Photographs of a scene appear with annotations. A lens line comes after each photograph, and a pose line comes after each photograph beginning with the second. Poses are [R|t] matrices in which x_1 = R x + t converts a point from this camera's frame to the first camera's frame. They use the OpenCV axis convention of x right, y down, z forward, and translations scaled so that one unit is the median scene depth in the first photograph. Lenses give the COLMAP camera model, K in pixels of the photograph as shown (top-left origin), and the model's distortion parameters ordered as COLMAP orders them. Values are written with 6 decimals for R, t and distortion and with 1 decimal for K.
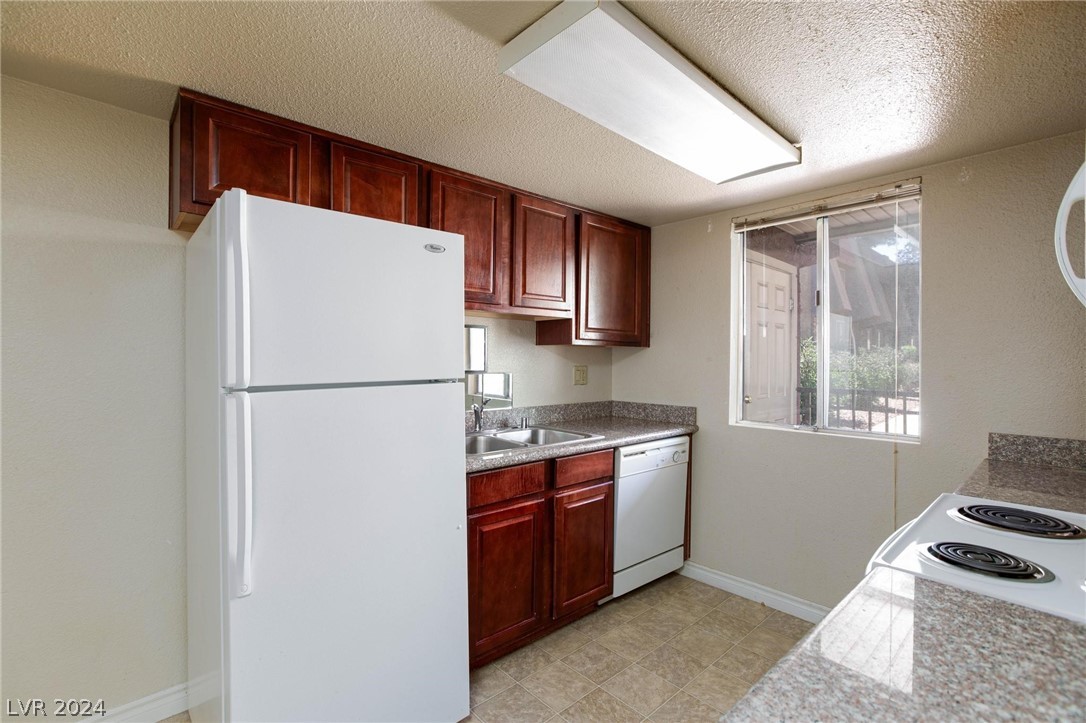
lens RADIAL K [[496.3, 0, 543.0], [0, 496.3, 361.5], [0, 0, 1]] dist [-0.025508, 0.017798]
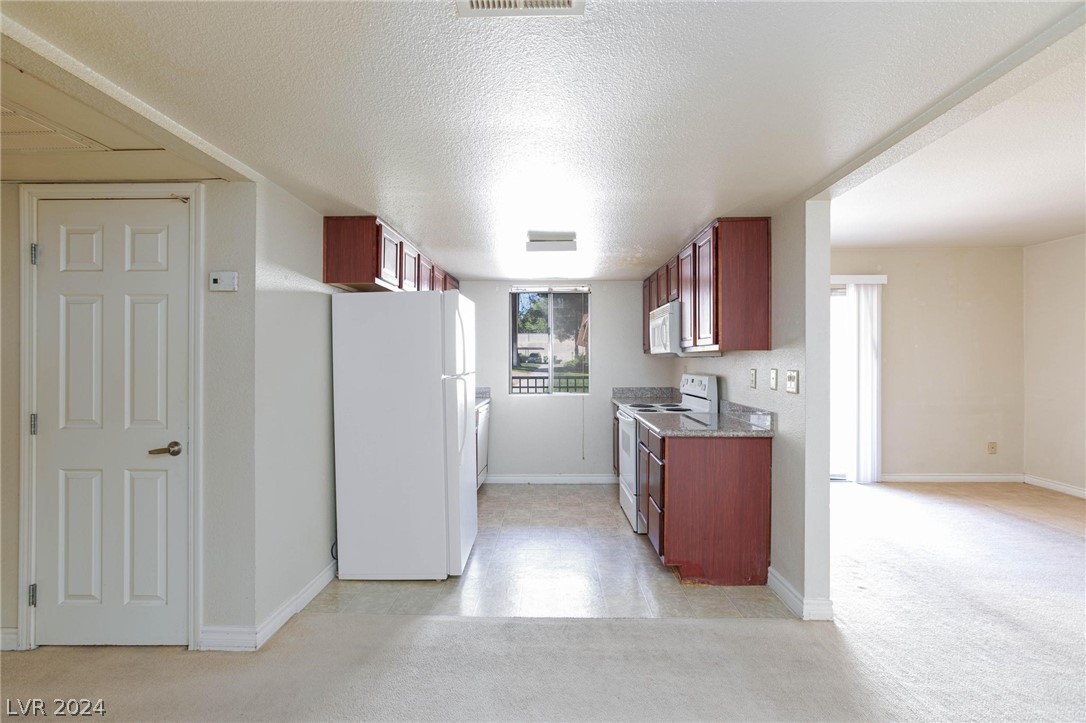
lens RADIAL K [[496.3, 0, 543.0], [0, 496.3, 361.5], [0, 0, 1]] dist [-0.025508, 0.017798]
pose [[0.695792, -0.010168, 0.718172, -1.249788], [-0.006372, 0.999773, 0.020328, -0.039586], [-0.718215, -0.018721, 0.695569, -0.548452]]
